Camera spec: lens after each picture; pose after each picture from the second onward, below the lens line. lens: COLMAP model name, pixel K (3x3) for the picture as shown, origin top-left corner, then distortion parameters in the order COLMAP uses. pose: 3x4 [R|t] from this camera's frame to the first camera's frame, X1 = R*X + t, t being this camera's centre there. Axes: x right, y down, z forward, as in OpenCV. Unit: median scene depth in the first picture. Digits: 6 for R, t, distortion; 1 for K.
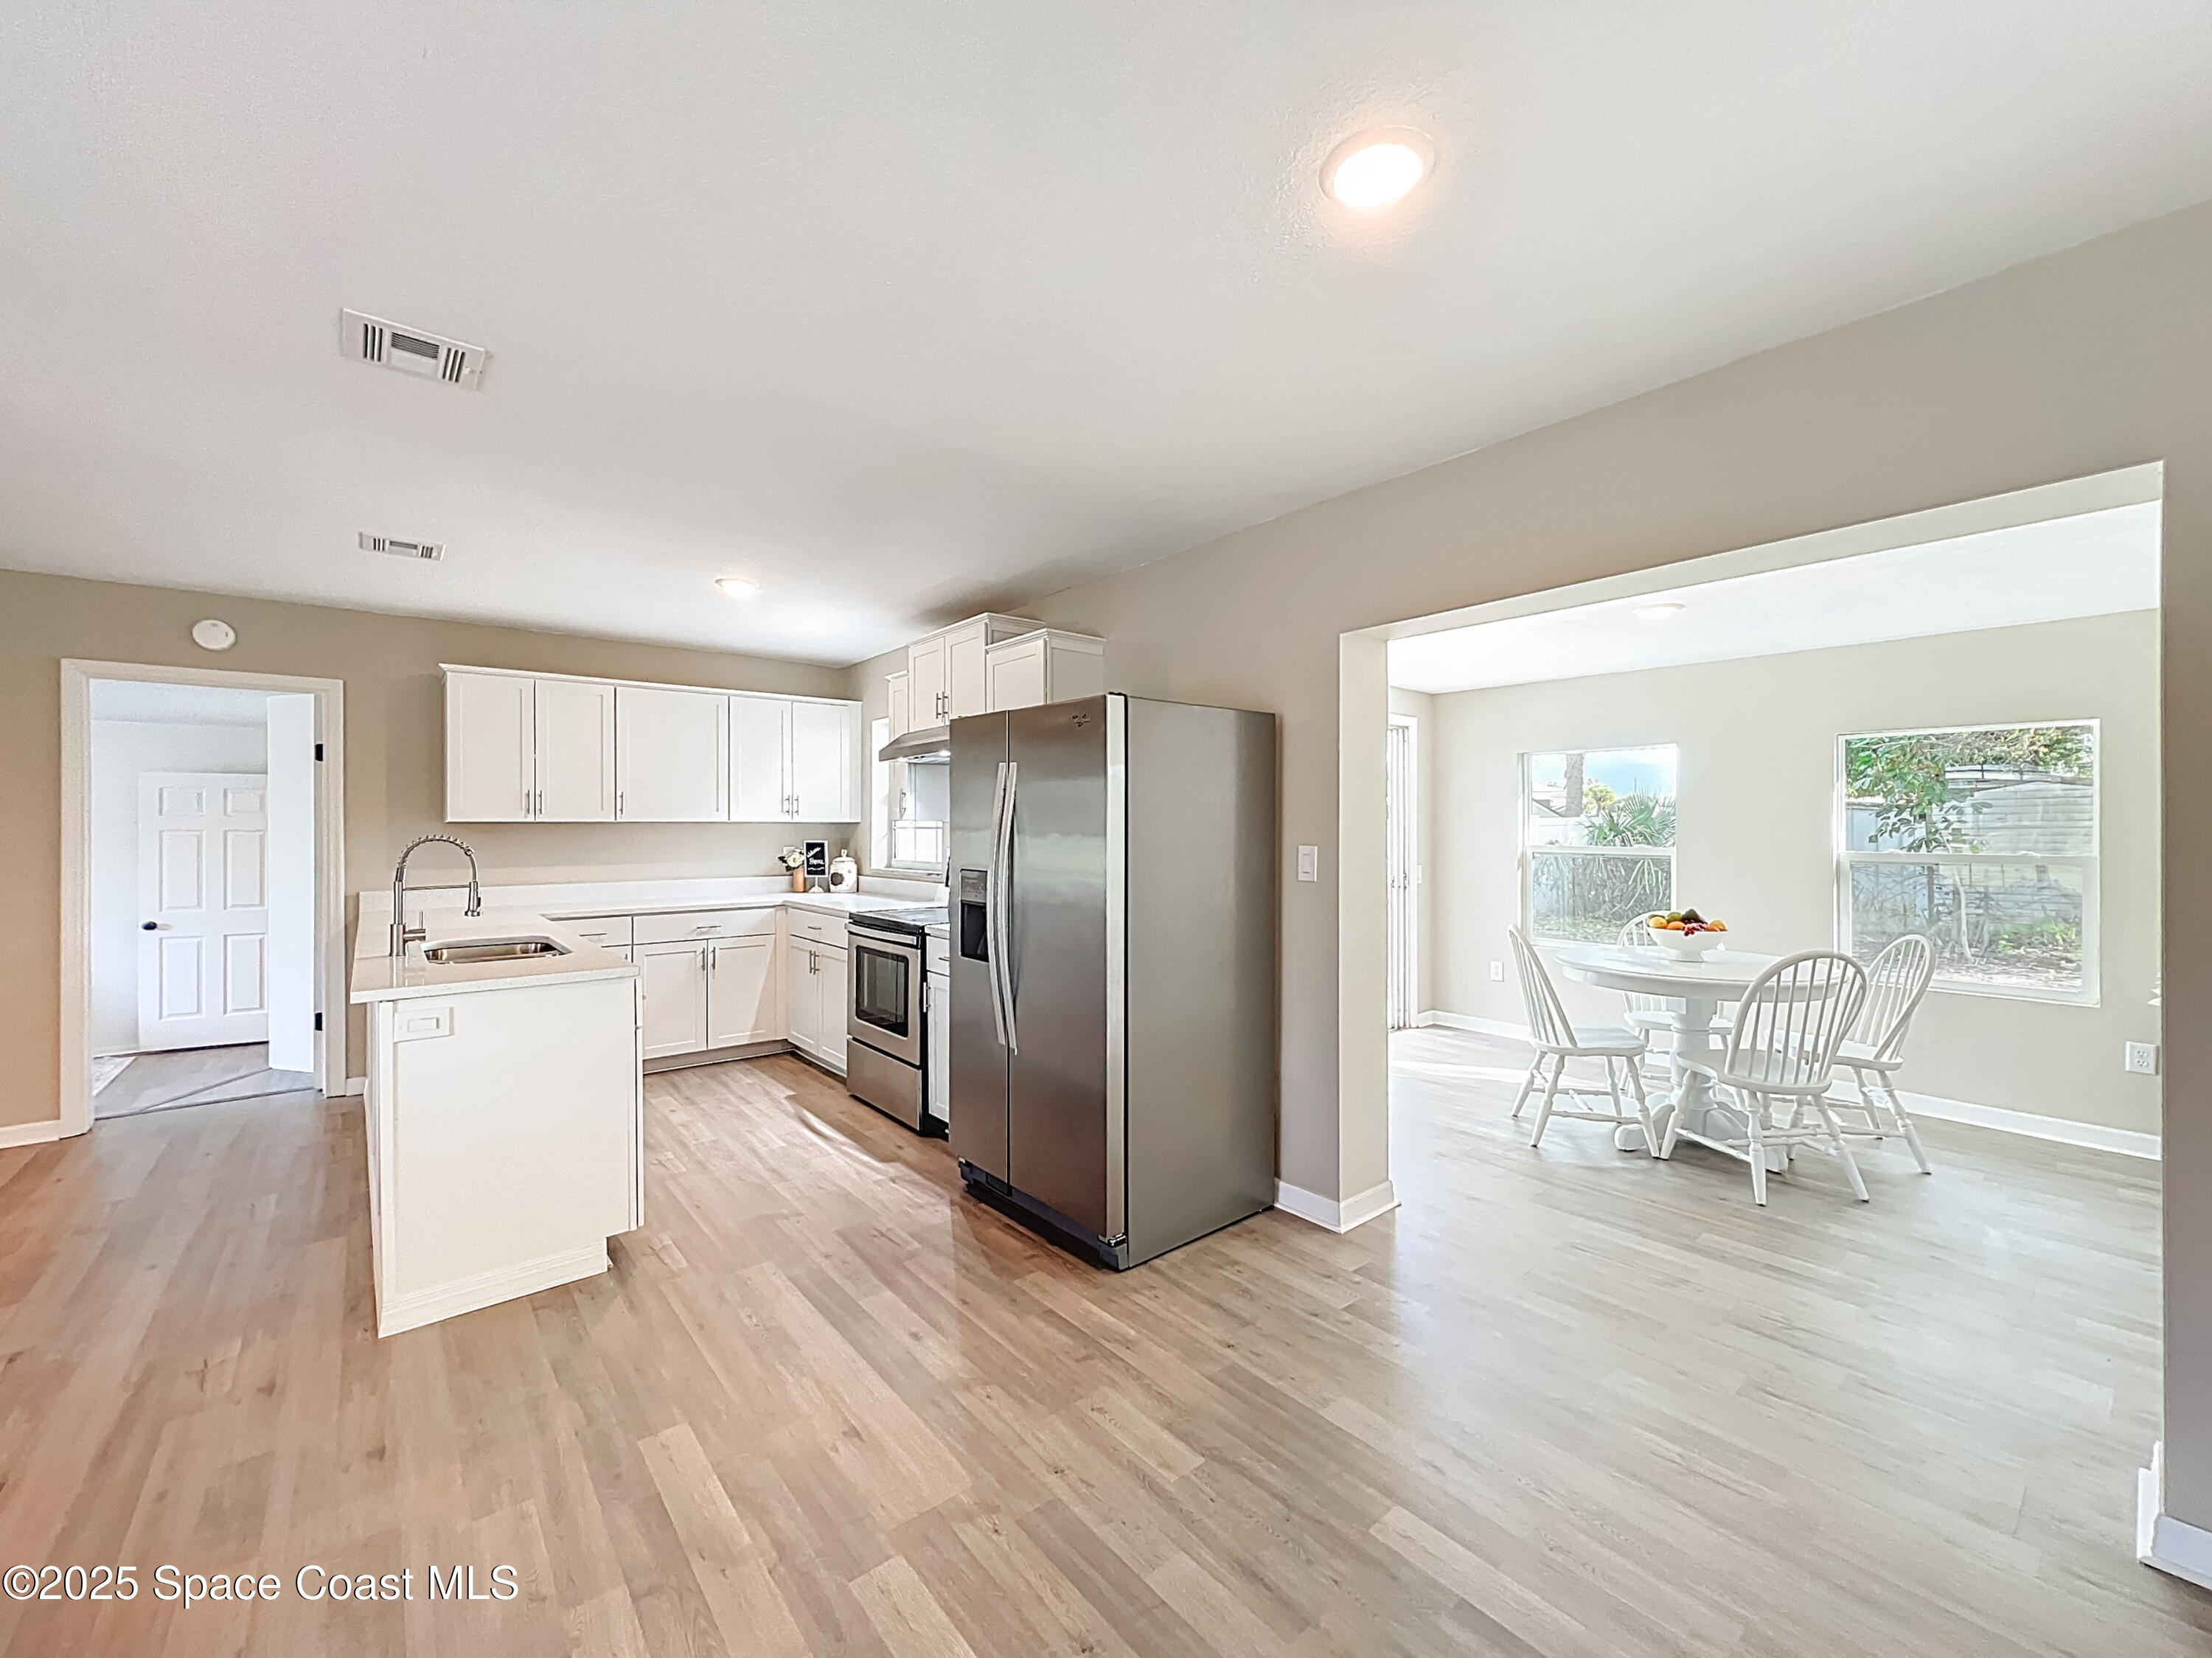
lens RADIAL K [[890.3, 0, 1098.6], [0, 890.3, 823.2], [0, 0, 1]] dist [0.001570, -0.000487]
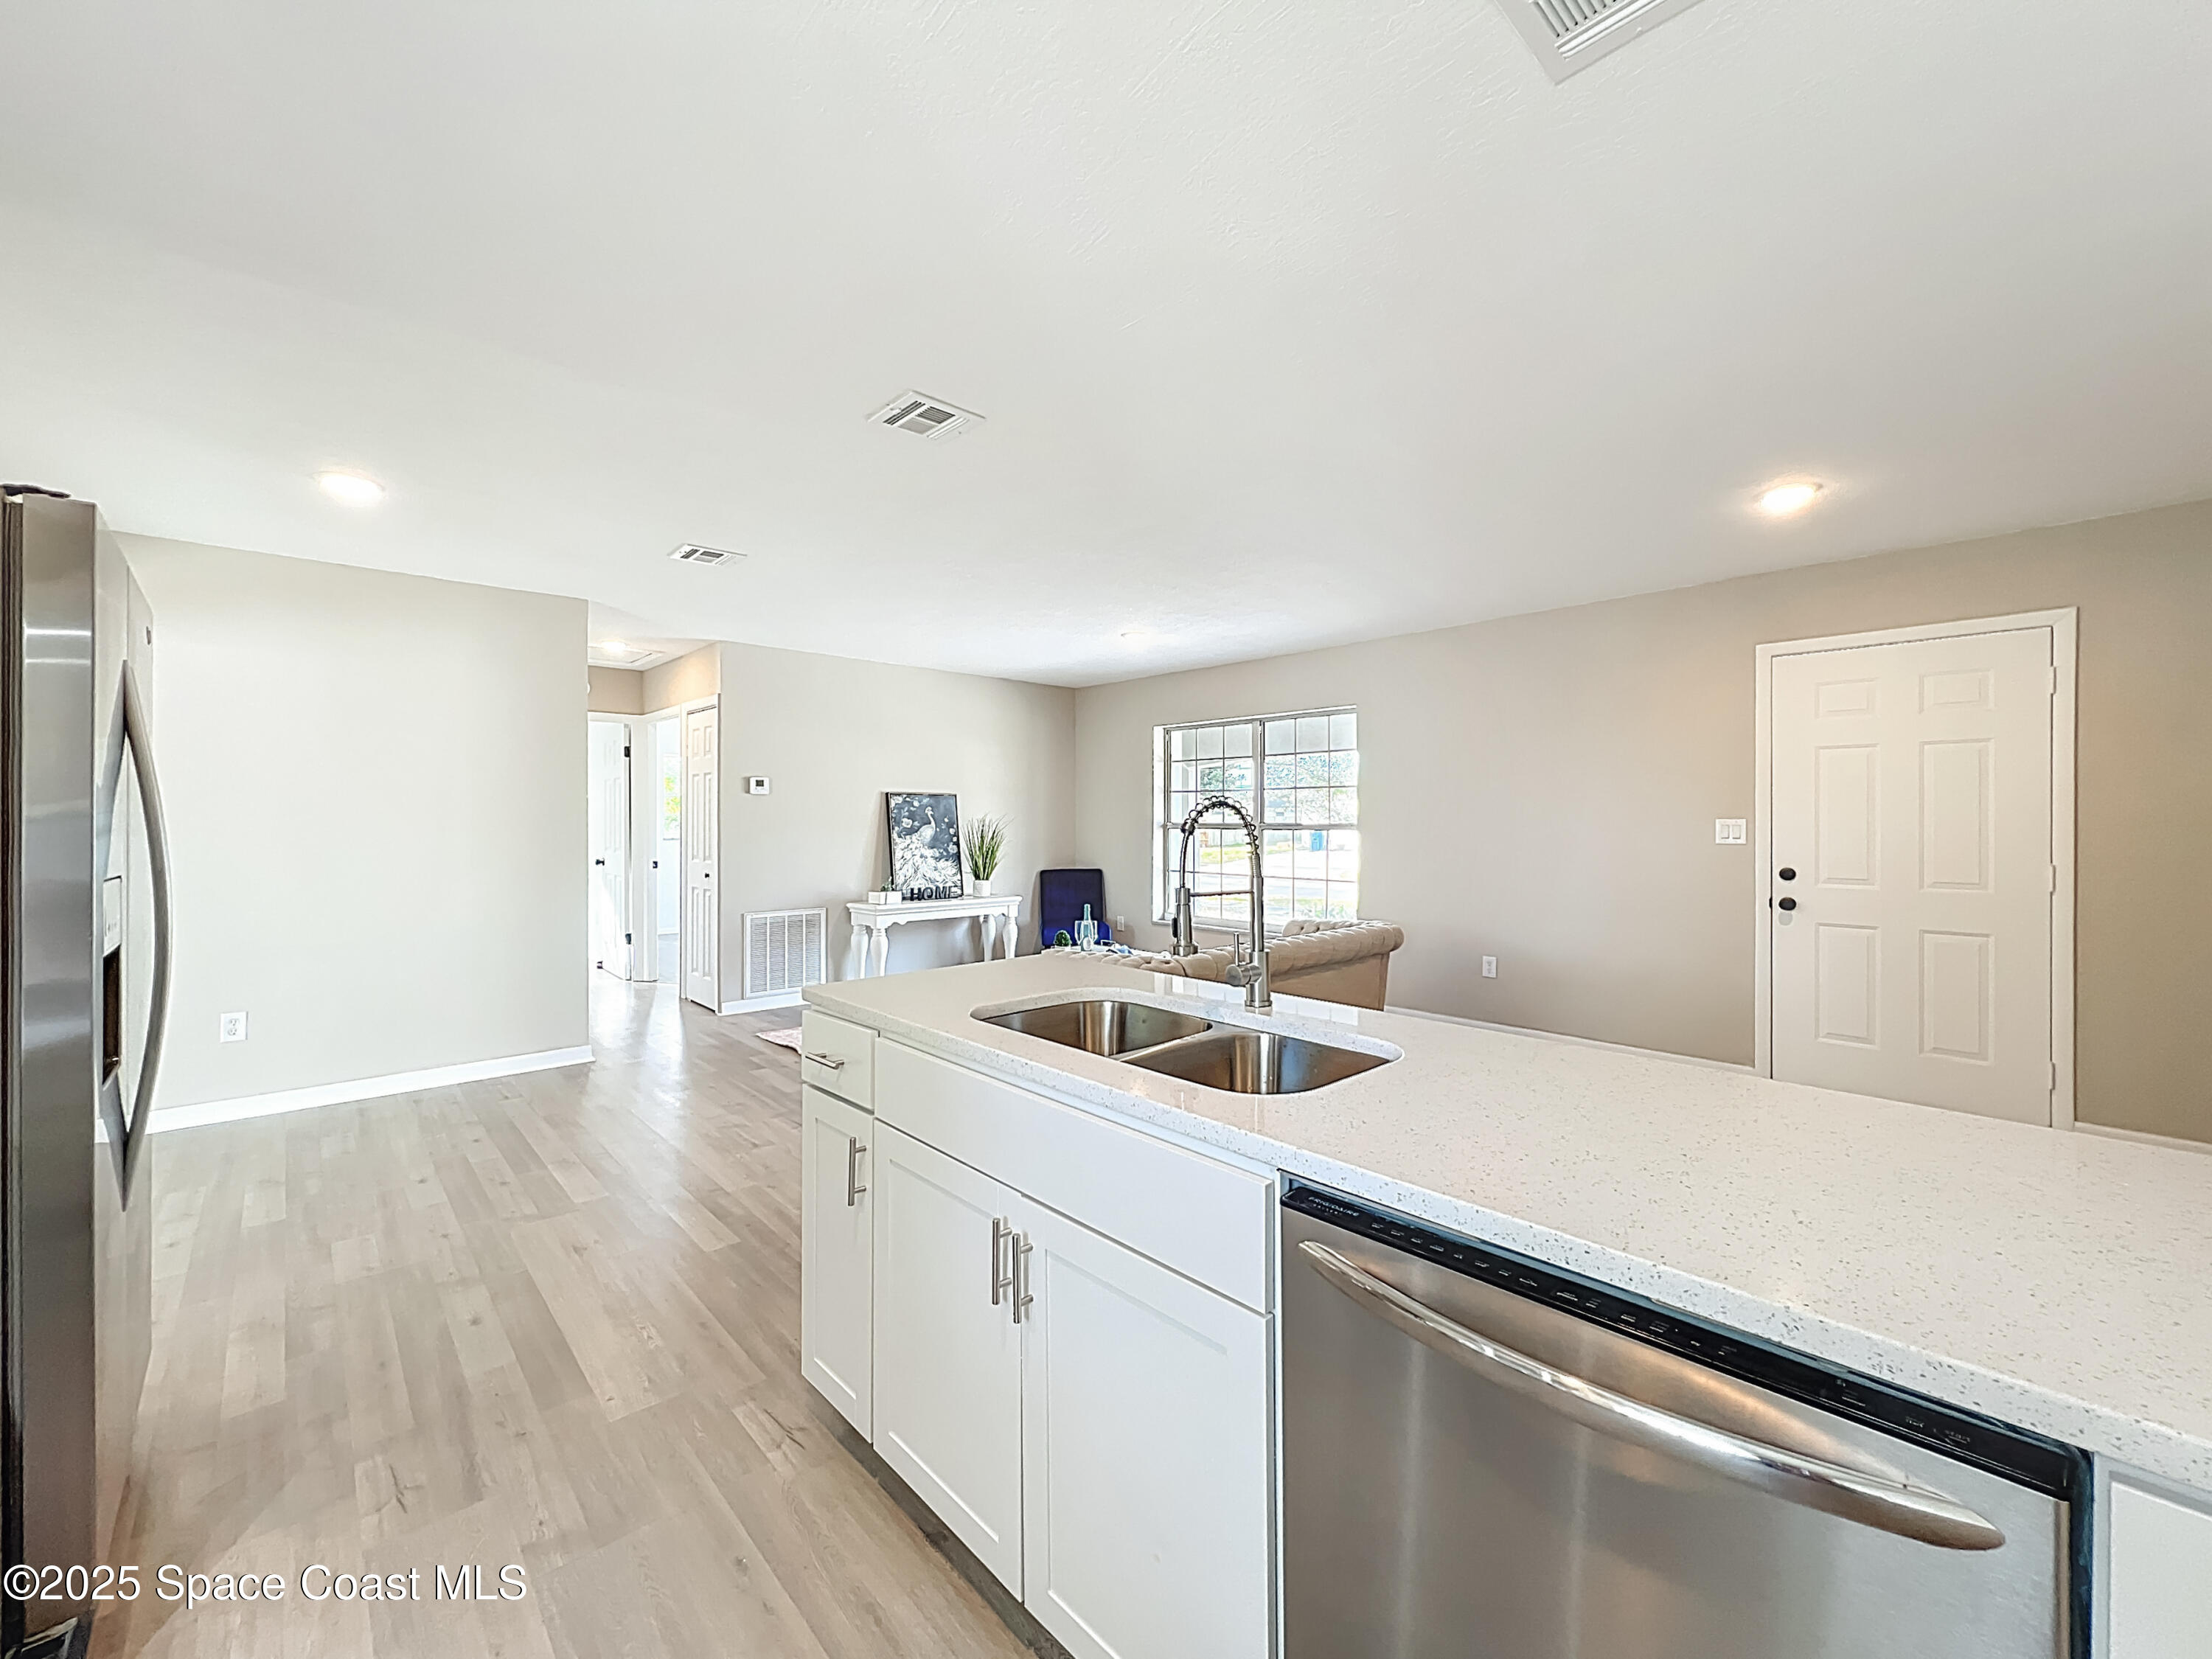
lens RADIAL K [[890.3, 0, 1103.3], [0, 890.3, 823.6], [0, 0, 1]] dist [0.001570, -0.000487]
pose [[-0.998300, 0.003634, -0.058178, -0.487104], [0.003641, 0.999993, -0.000005, 0.020805], [0.058178, -0.000217, -0.998306, 1.174314]]
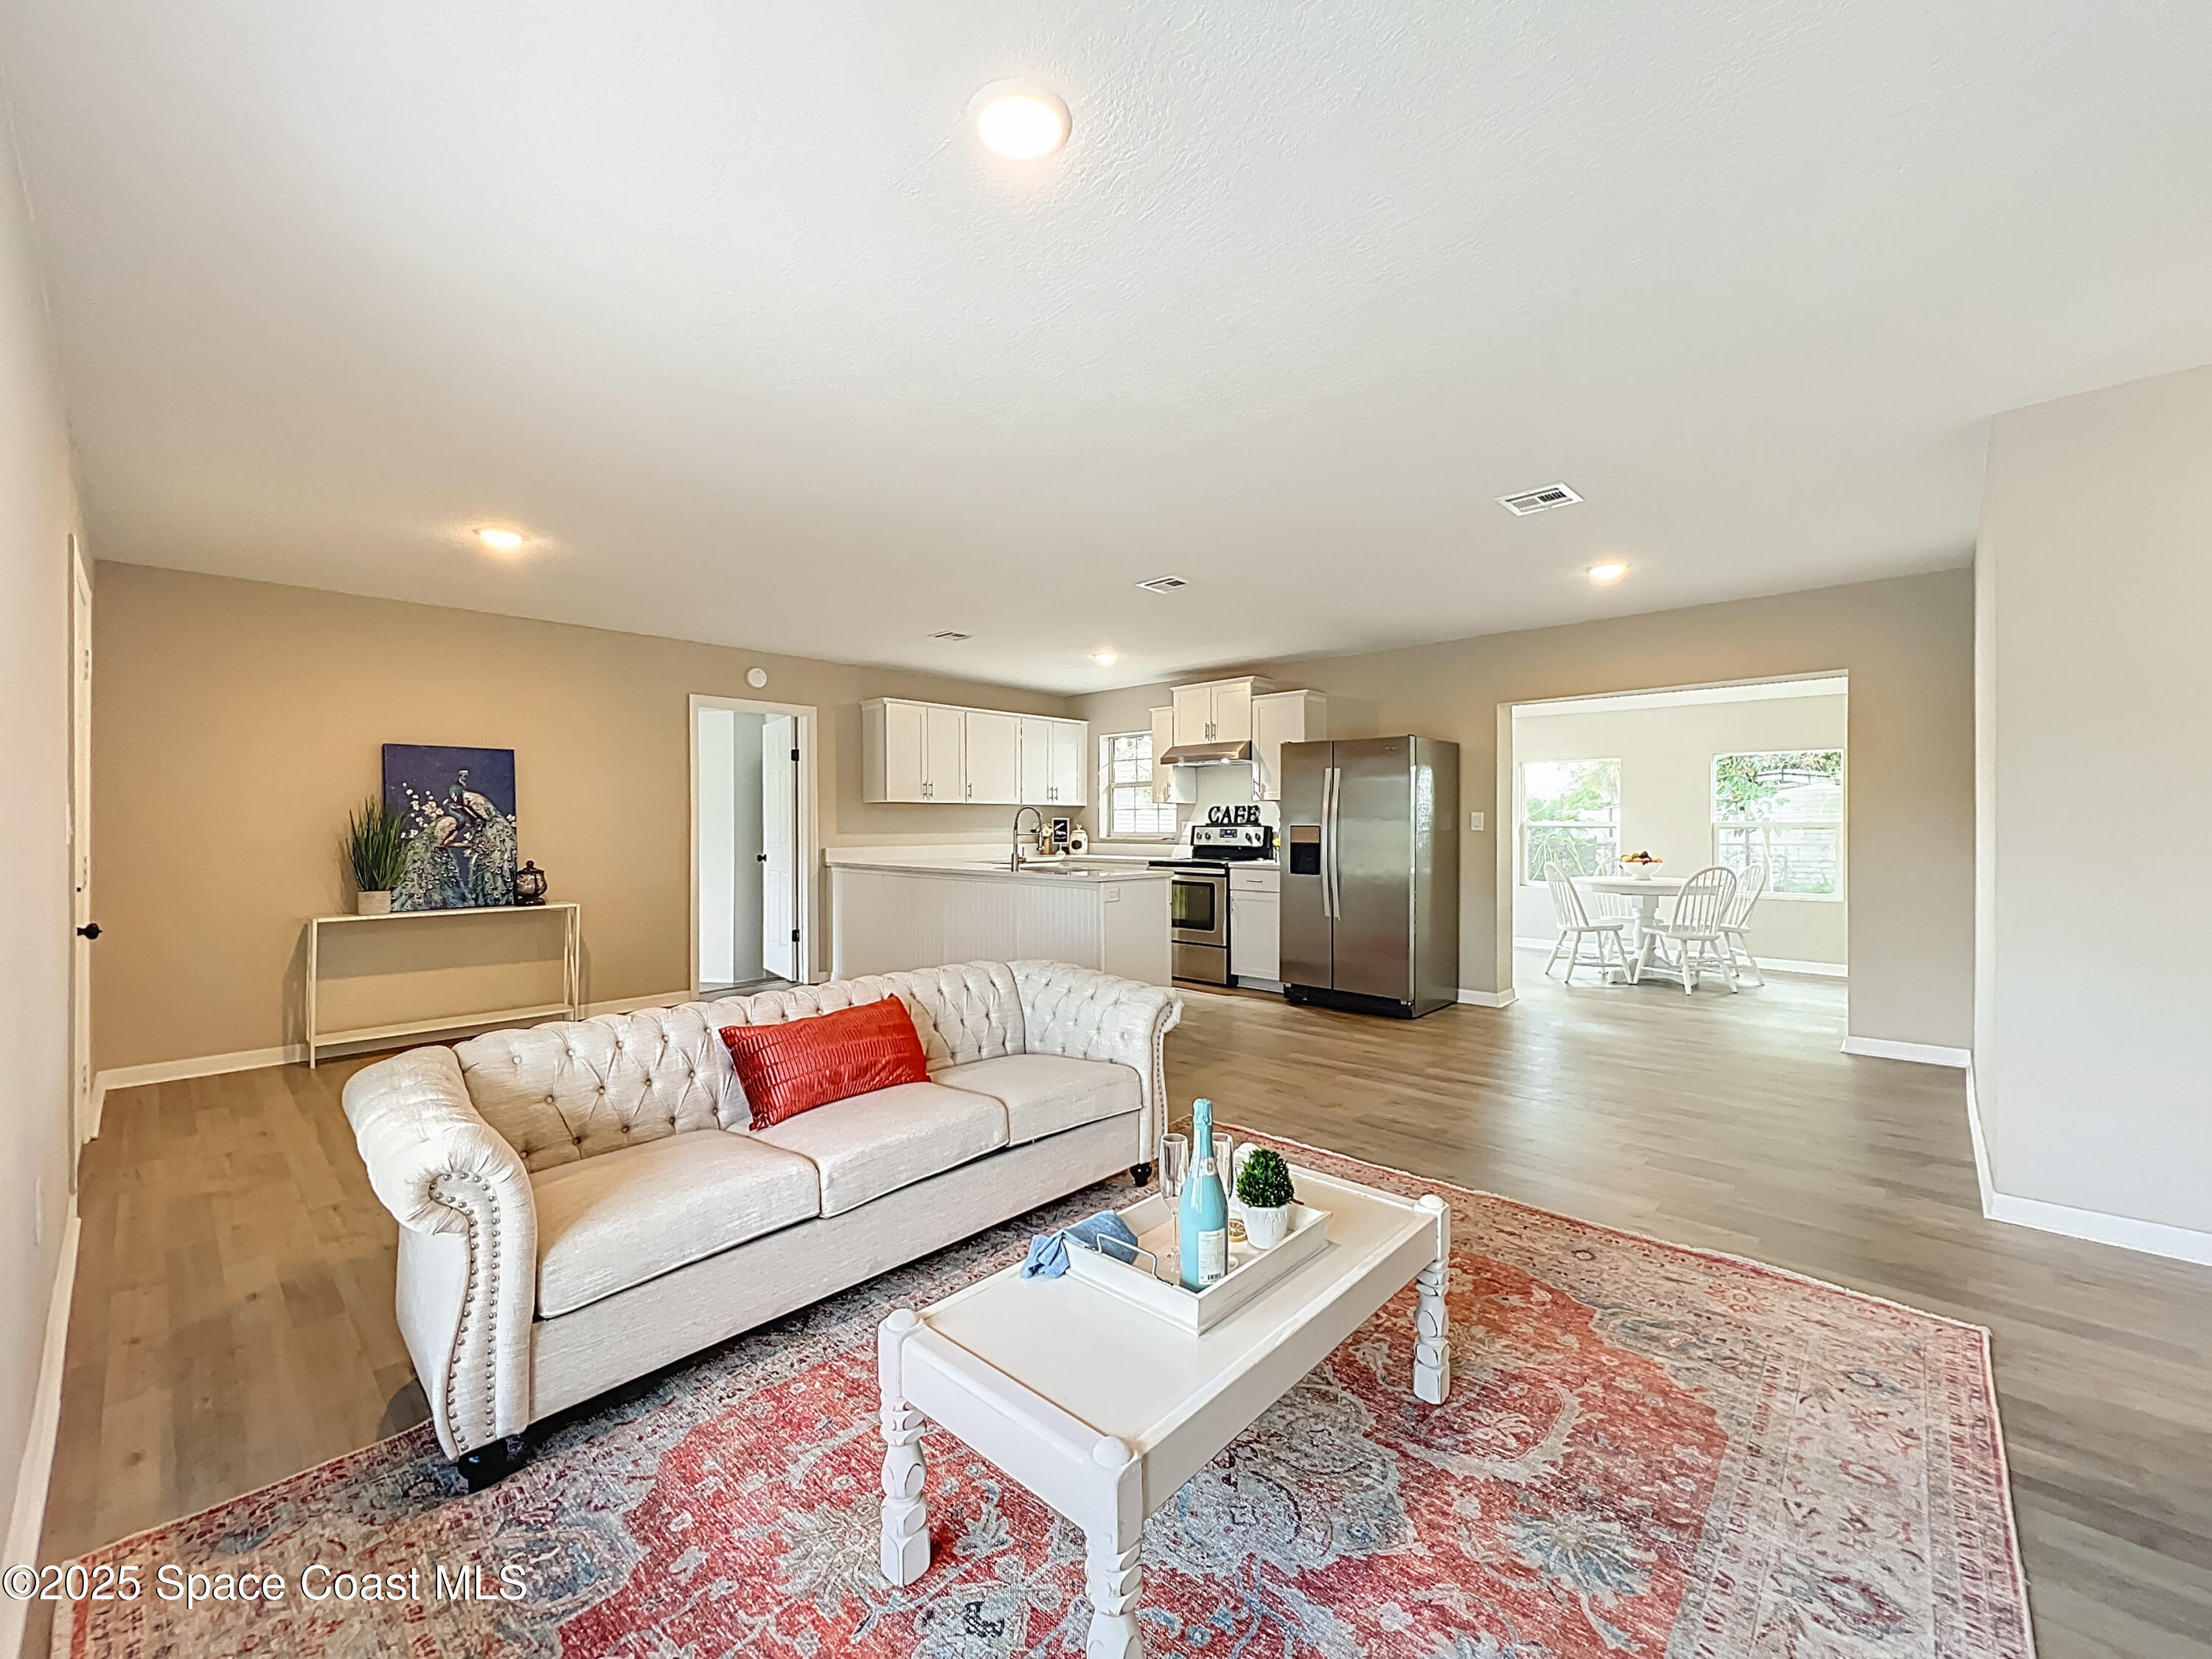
lens RADIAL K [[890.3, 0, 1109.2], [0, 890.3, 824.8], [0, 0, 1]] dist [0.001570, -0.000487]
pose [[0.990902, -0.000111, 0.134586, -0.635180], [-0.000538, 0.999988, 0.004783, 0.034096], [-0.134585, -0.004812, 0.990890, -0.626016]]
